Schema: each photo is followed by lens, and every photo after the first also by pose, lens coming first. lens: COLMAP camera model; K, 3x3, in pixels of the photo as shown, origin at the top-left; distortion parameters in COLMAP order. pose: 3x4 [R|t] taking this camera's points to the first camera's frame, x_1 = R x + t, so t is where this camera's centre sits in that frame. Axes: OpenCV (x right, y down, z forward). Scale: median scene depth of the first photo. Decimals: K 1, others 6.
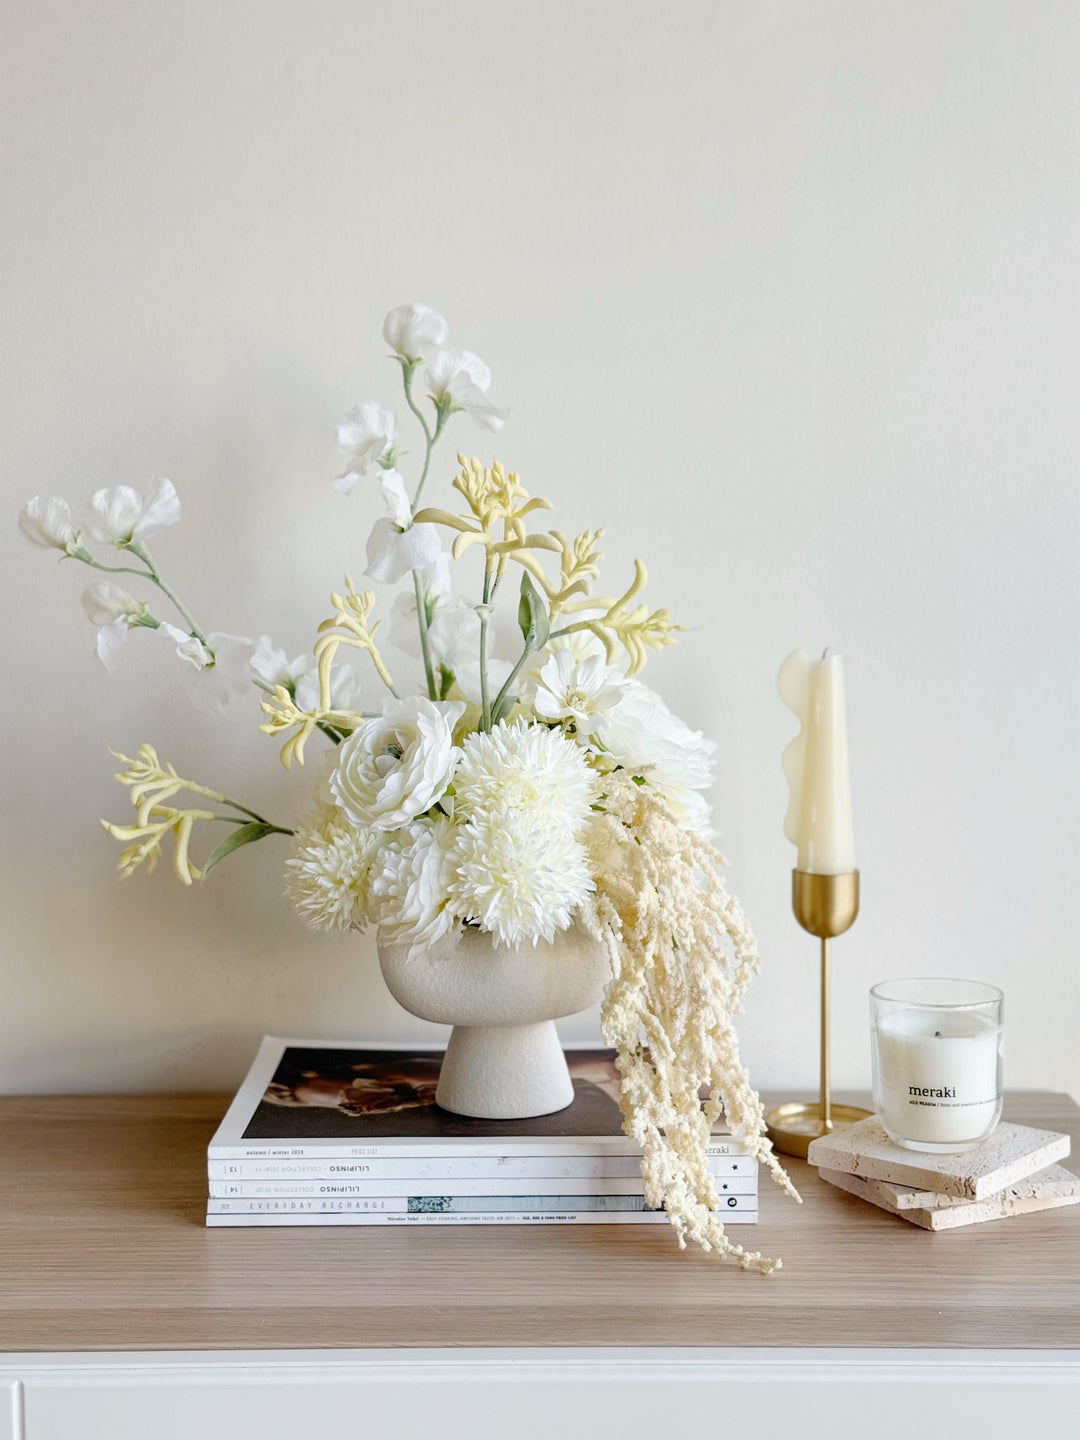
lens RADIAL K [[2072.0, 0, 550.1], [0, 2072.0, 711.8], [0, 0, 1]] dist [0.104158, 0.000000]
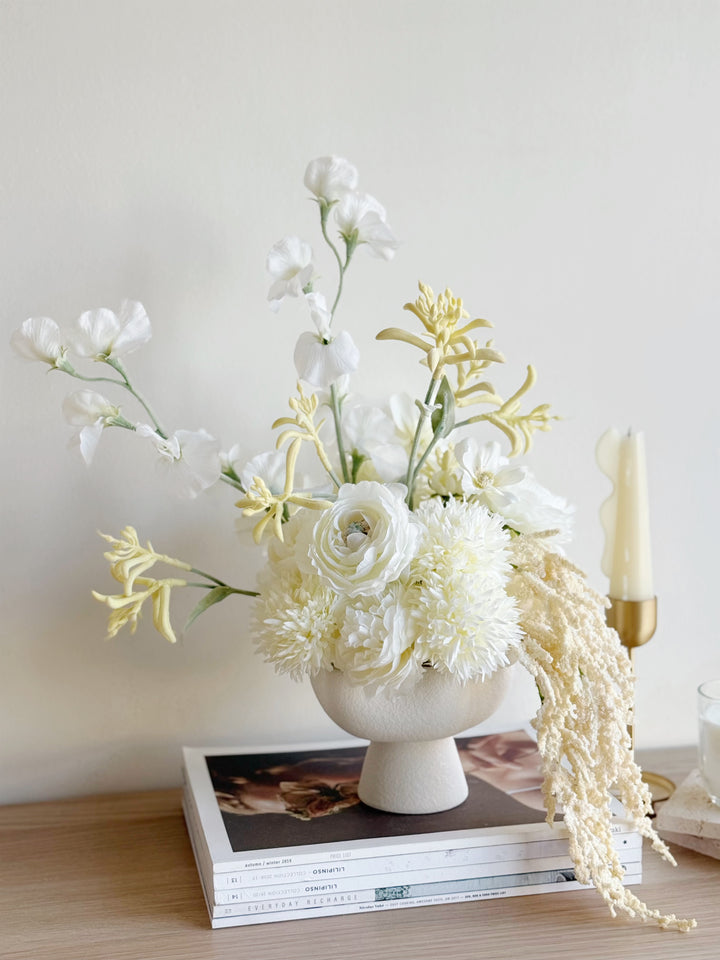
lens RADIAL K [[1381.4, 0, 361.4], [0, 1381.4, 479.4], [0, 0, 1]] dist [0.104158, 0.000000]
pose [[0.976429, -0.033555, 0.213214, -0.239192], [0.024901, 0.998758, 0.043145, -0.043254], [-0.214397, -0.036819, 0.976052, 0.204834]]
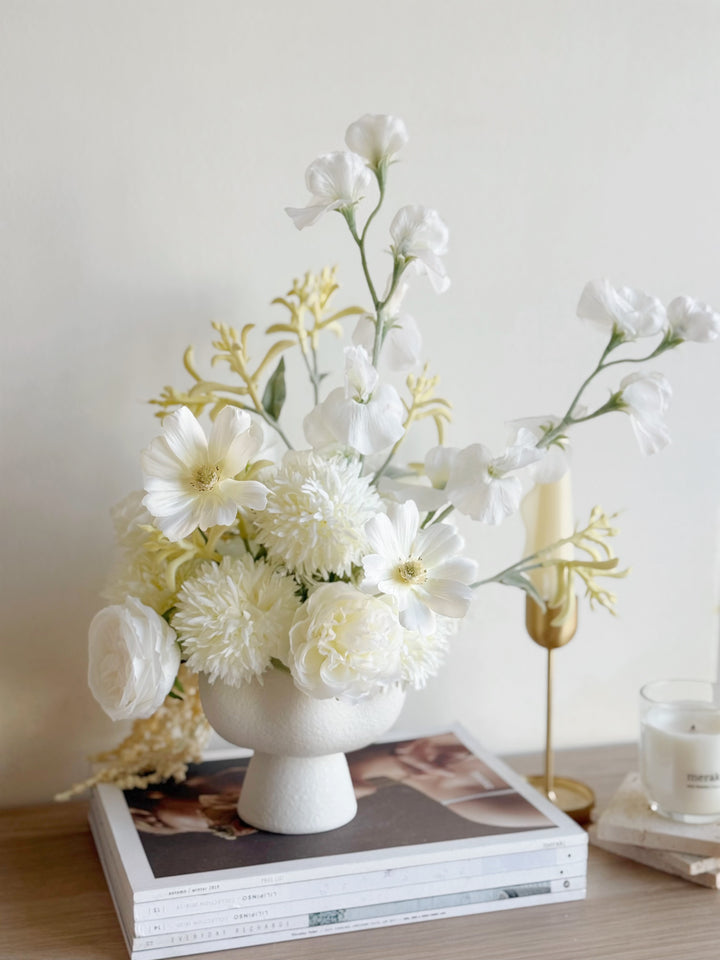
lens RADIAL K [[1381.4, 0, 369.2], [0, 1381.4, 478.5], [0, 0, 1]] dist [0.104158, 0.000000]
pose [[0.951476, -0.030948, 0.306162, -0.258881], [0.012128, 0.997928, 0.063185, -0.052017], [-0.307483, -0.056406, 0.949880, 0.272751]]
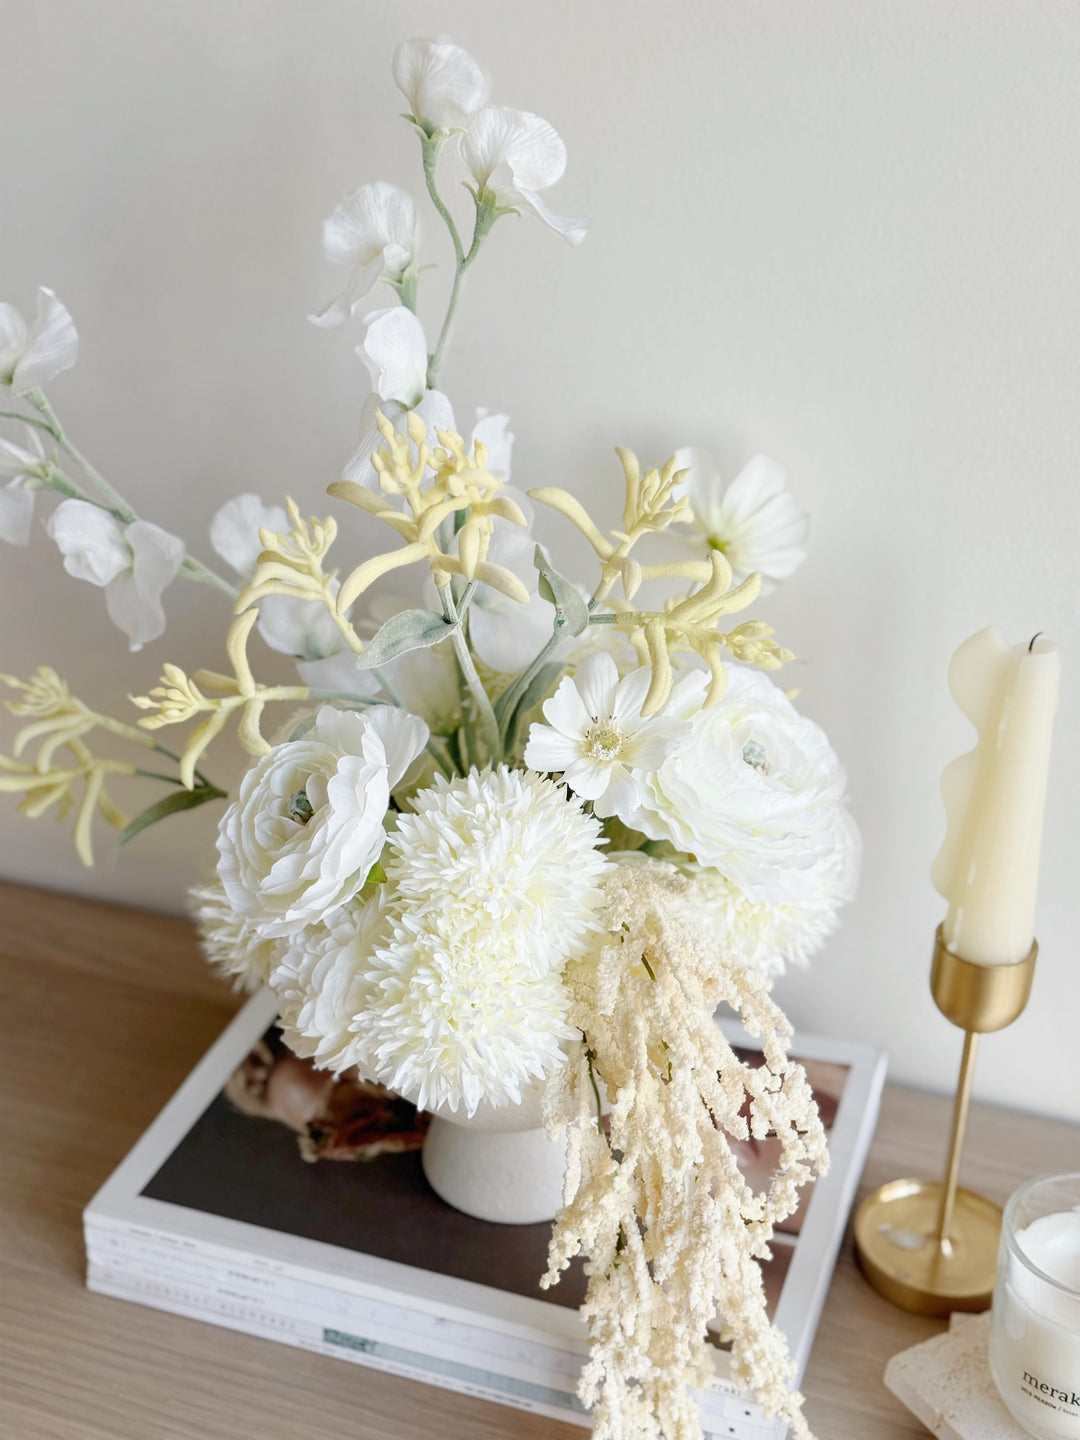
lens RADIAL K [[2072.0, 0, 545.1], [0, 2072.0, 731.2], [0, 0, 1]] dist [0.104158, 0.000000]
pose [[0.947145, 0.179896, -0.265620, 0.168130], [-0.061189, 0.914080, 0.400890, -0.269593], [0.314916, -0.363448, 0.876774, 0.430207]]
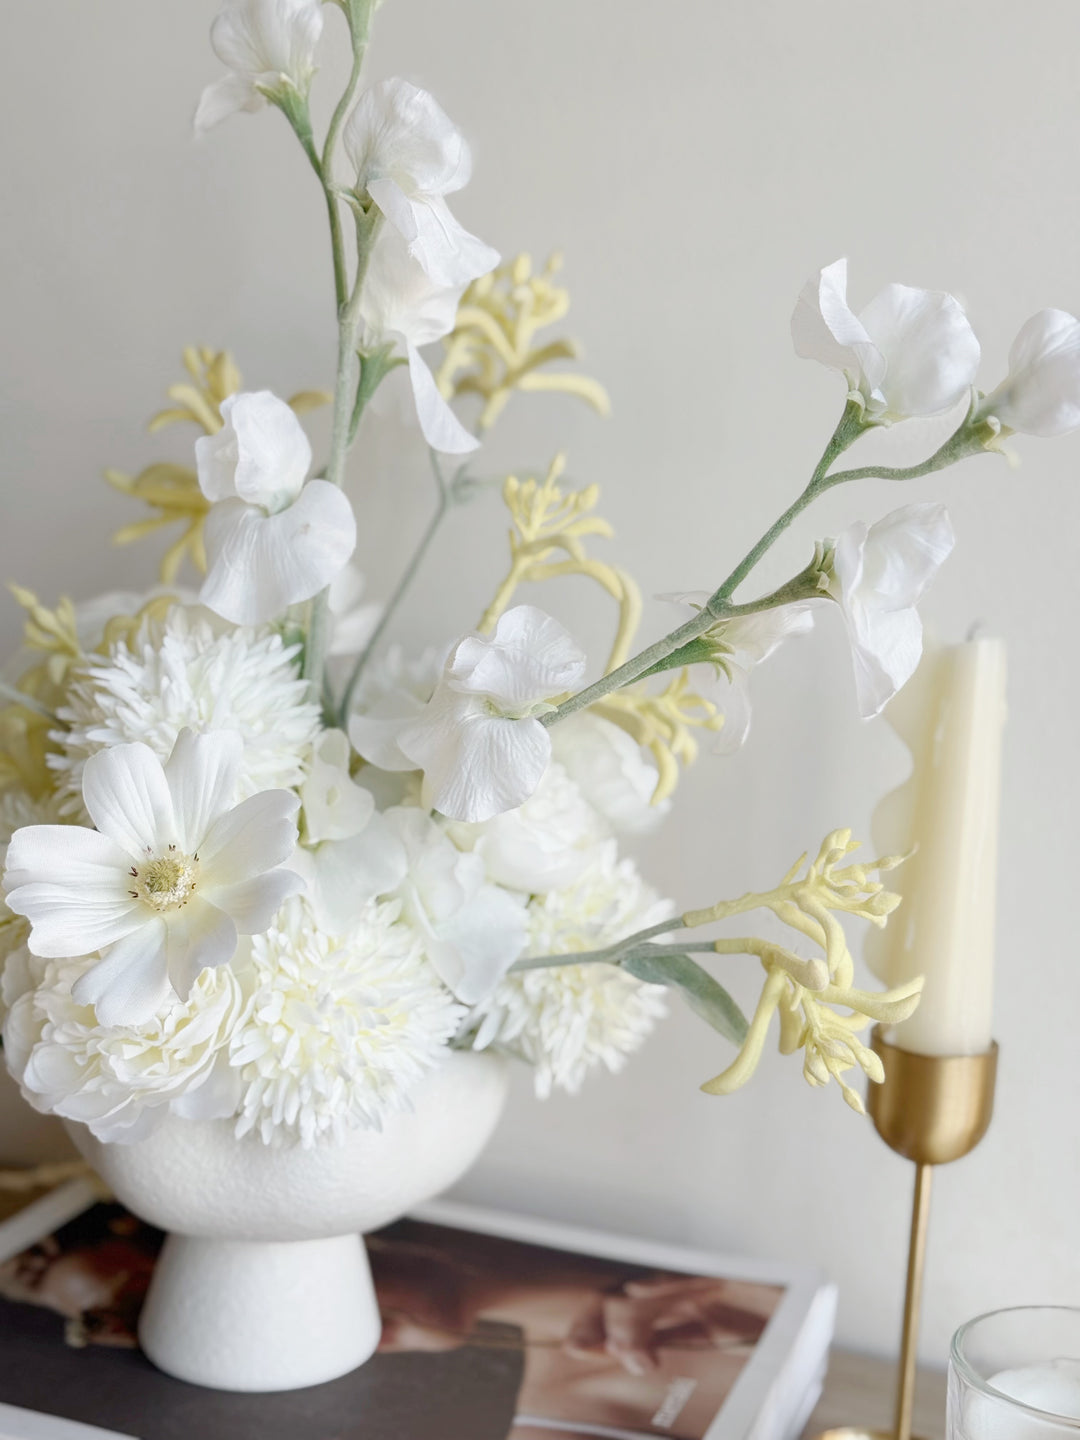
lens RADIAL K [[2072.0, 0, 548.3], [0, 2072.0, 728.3], [0, 0, 1]] dist [0.104158, 0.000000]
pose [[0.935005, 0.114399, -0.335676, 0.218942], [-0.088319, 0.991833, 0.092012, -0.046920], [0.343460, -0.056385, 0.937473, 0.516288]]
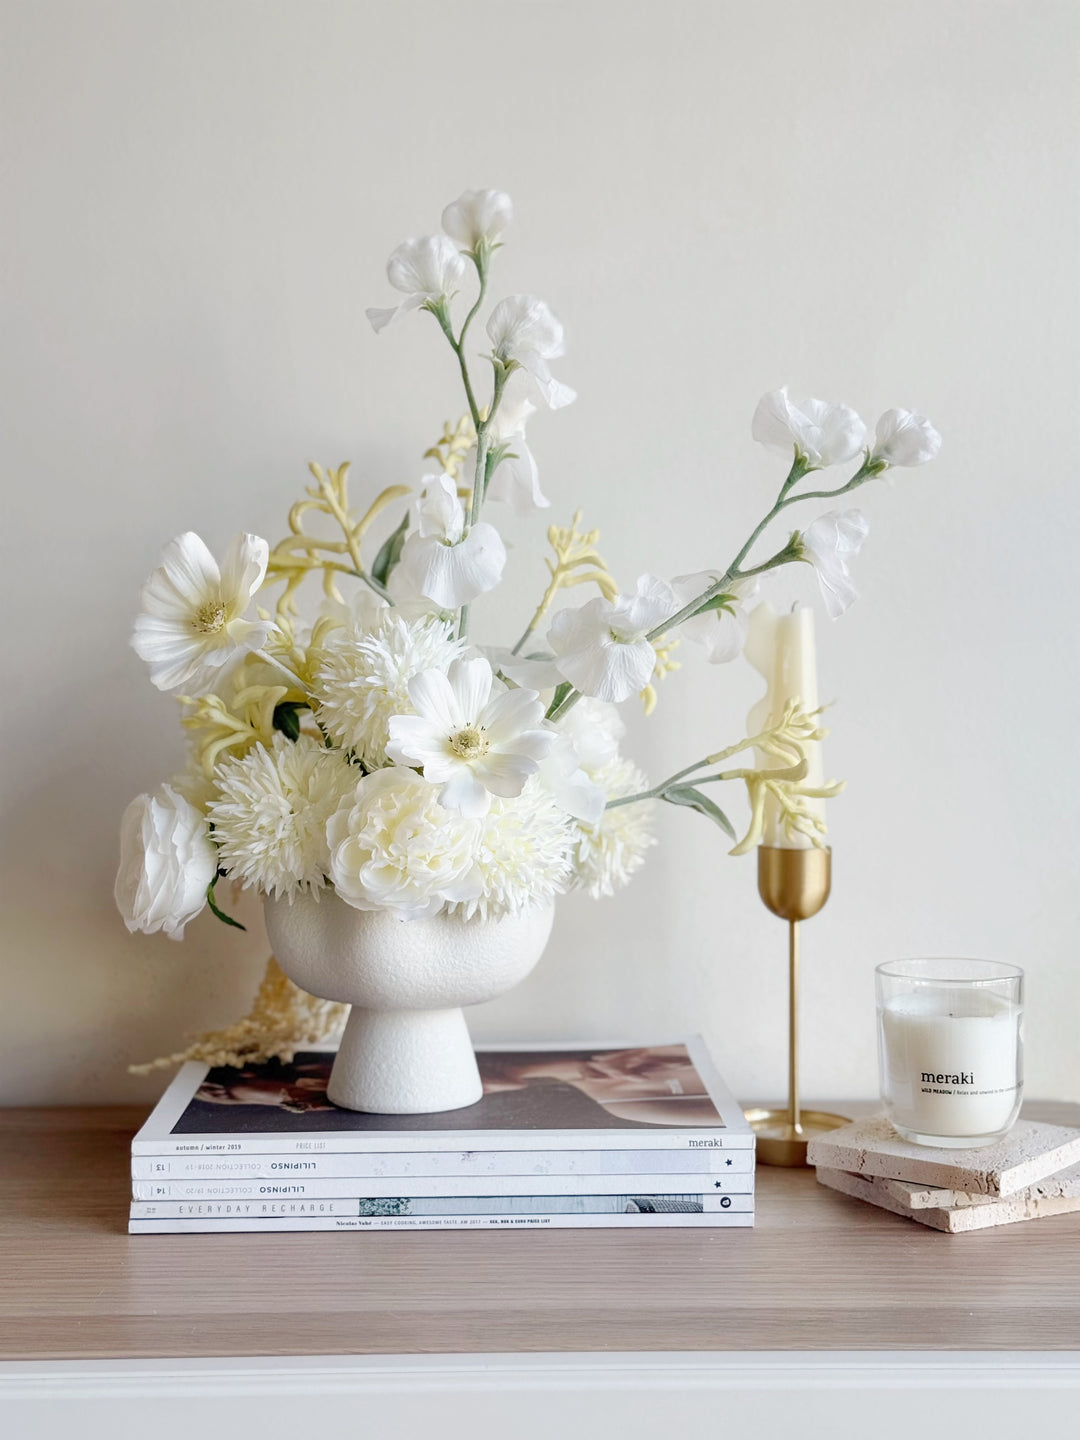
lens RADIAL K [[2072.0, 0, 553.3], [0, 2072.0, 718.0], [0, 0, 1]] dist [0.104158, 0.000000]
pose [[0.999369, 0.003832, 0.035321, -0.018003], [-0.002226, 0.998967, -0.045386, 0.068337], [-0.035459, 0.045279, 0.998345, 0.104593]]
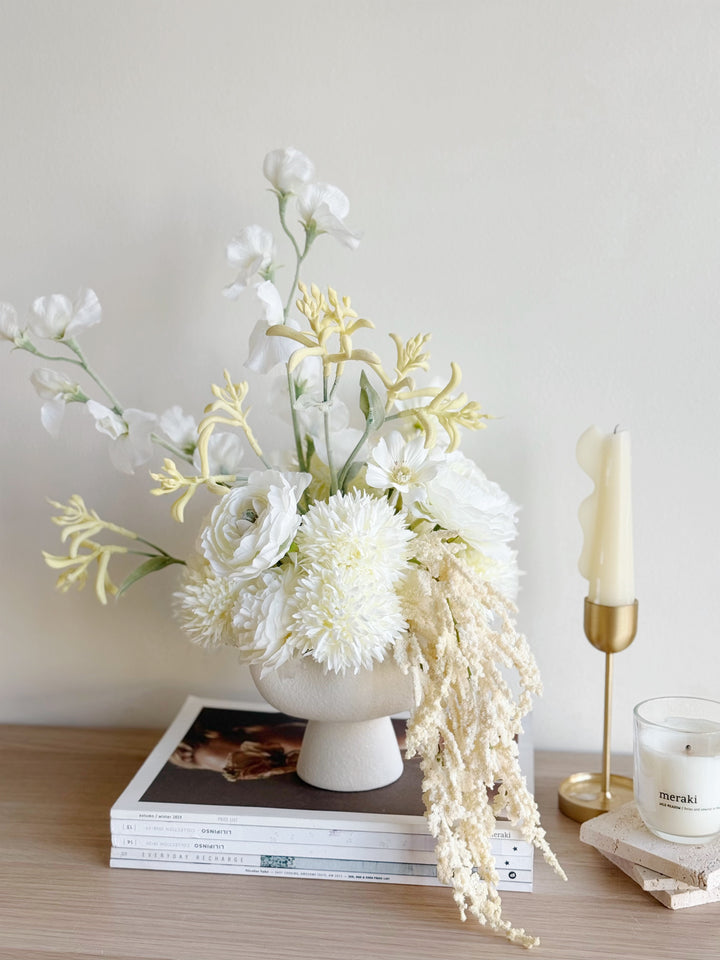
lens RADIAL K [[1381.4, 0, 364.2], [0, 1381.4, 479.8], [0, 0, 1]] dist [0.104158, 0.000000]
pose [[0.992307, 0.028939, -0.120371, 0.091504], [-0.017358, 0.995213, 0.096177, -0.082593], [0.122578, -0.093348, 0.988059, 0.170900]]
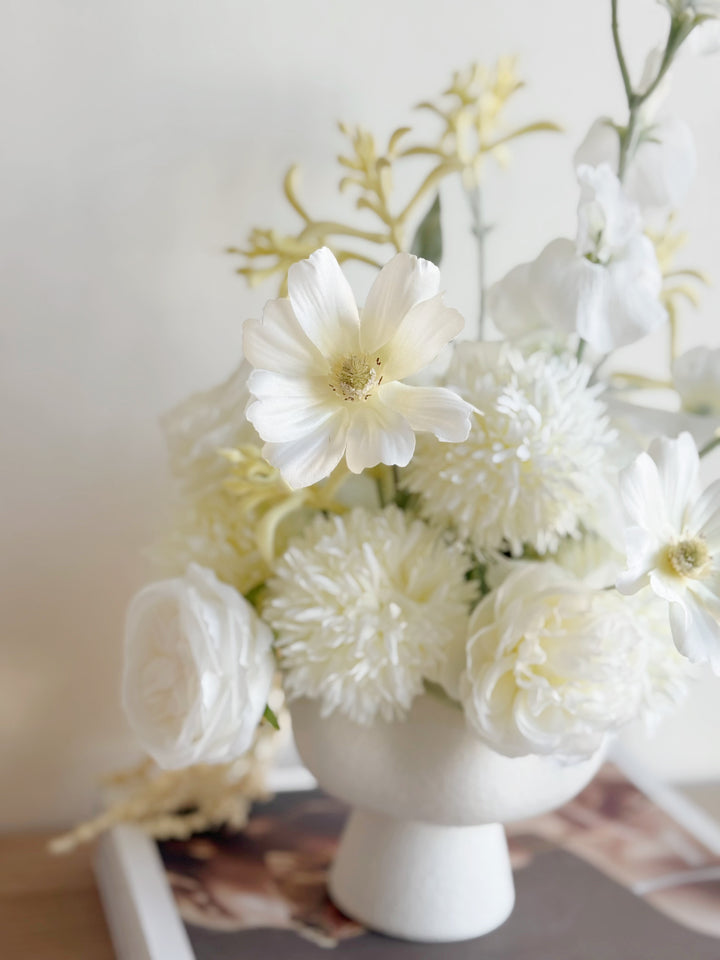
lens RADIAL K [[1381.4, 0, 350.2], [0, 1381.4, 482.6], [0, 0, 1]] dist [0.104158, 0.000000]
pose [[0.949748, -0.000155, 0.313017, -0.248322], [-0.043876, 0.990061, 0.133618, -0.032319], [-0.309927, -0.140637, 0.940301, 0.581555]]
